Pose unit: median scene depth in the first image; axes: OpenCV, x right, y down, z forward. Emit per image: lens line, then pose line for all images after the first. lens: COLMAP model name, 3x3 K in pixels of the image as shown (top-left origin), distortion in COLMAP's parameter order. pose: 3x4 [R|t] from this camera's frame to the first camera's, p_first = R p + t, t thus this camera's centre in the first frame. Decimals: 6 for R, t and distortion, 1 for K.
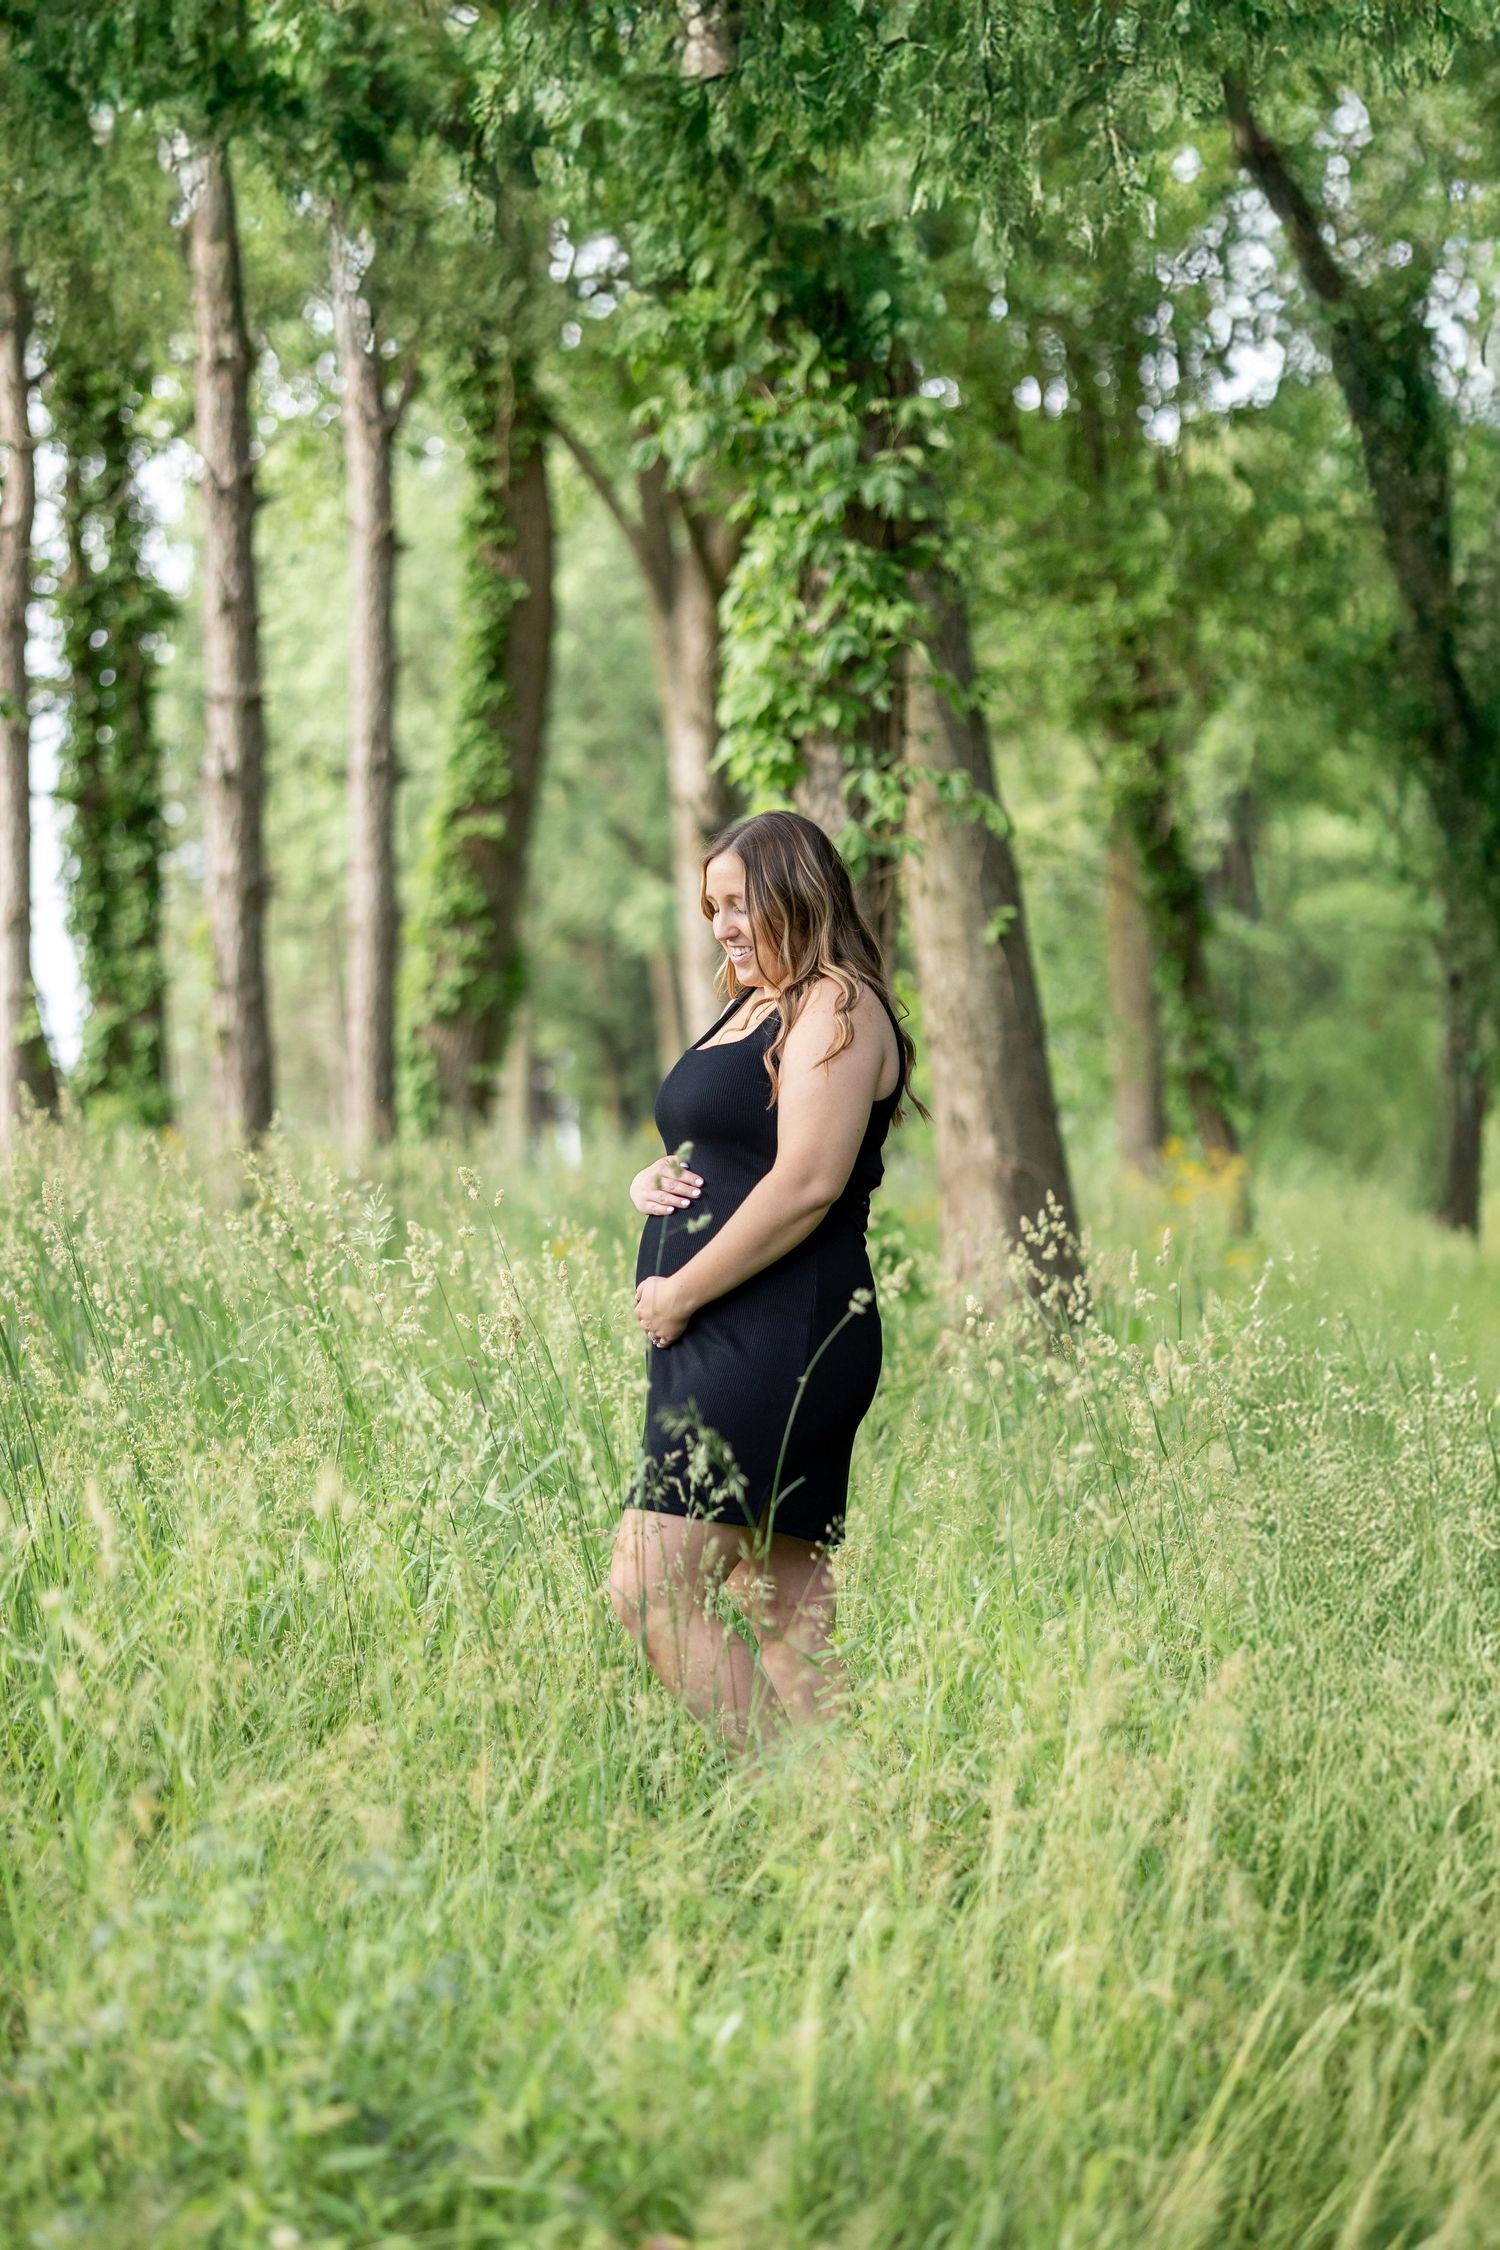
lens RADIAL K [[5442.0, 0, 750.0], [0, 5442.0, 1125.0], [0, 0, 1]] dist [0.015329, 0.096011]
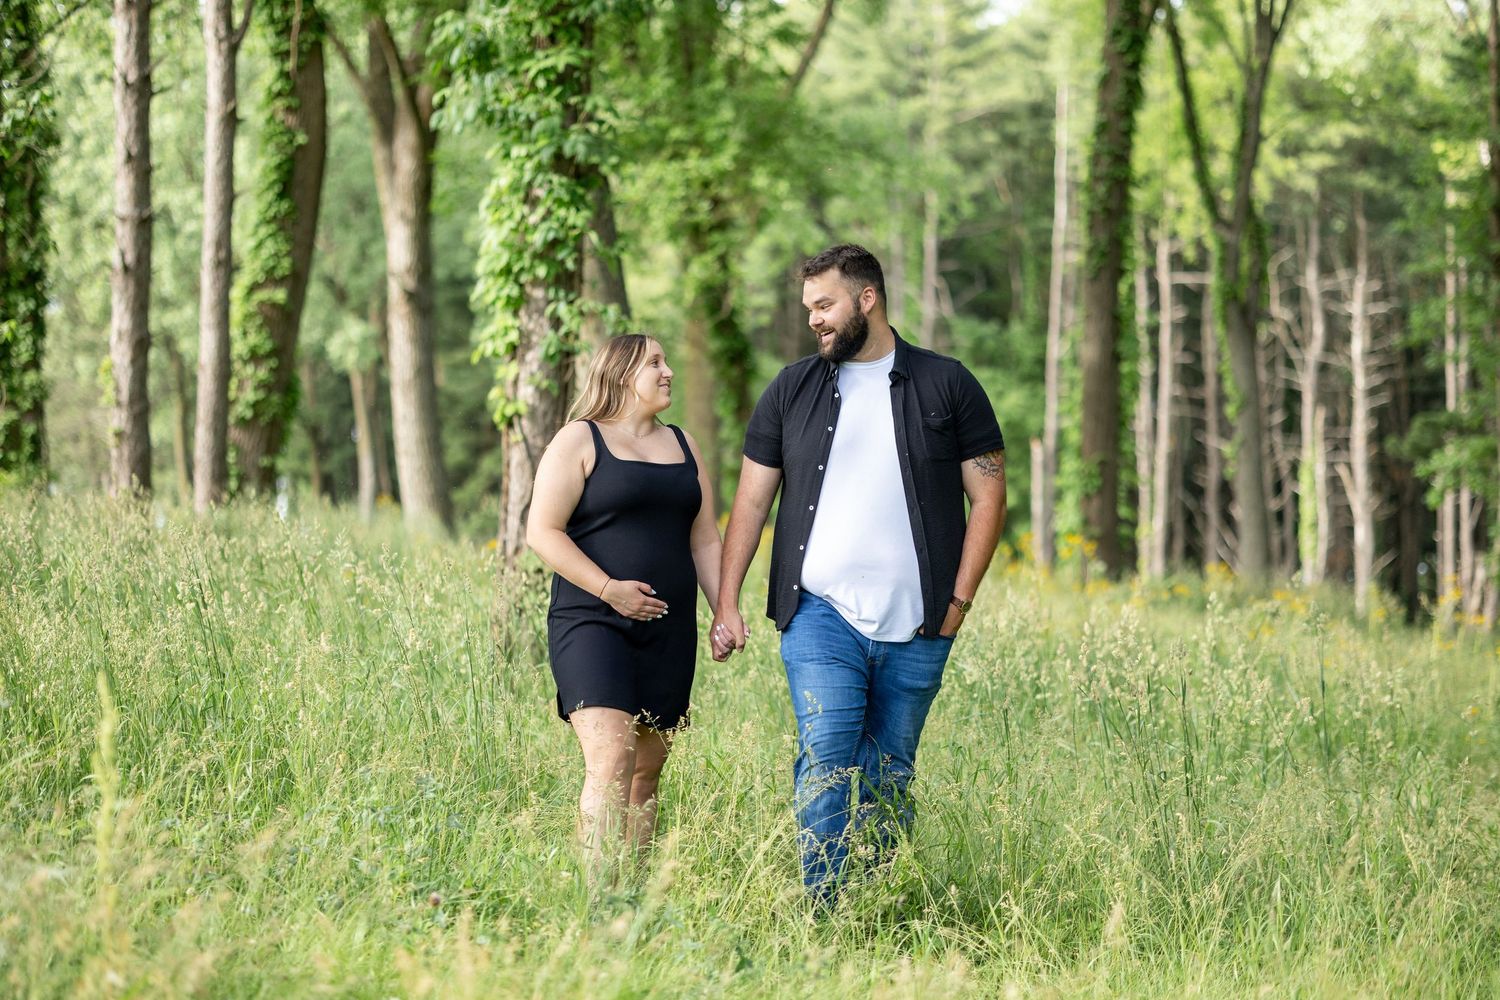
lens RADIAL K [[3763.0, 0, 750.0], [0, 3763.0, 500.0], [0, 0, 1]] dist [0.163044, 0.789823]
pose [[0.996210, 0.024644, 0.083411, -0.017728], [-0.024576, 0.999696, -0.001843, -0.000375], [-0.083431, -0.000214, 0.996514, -0.222251]]
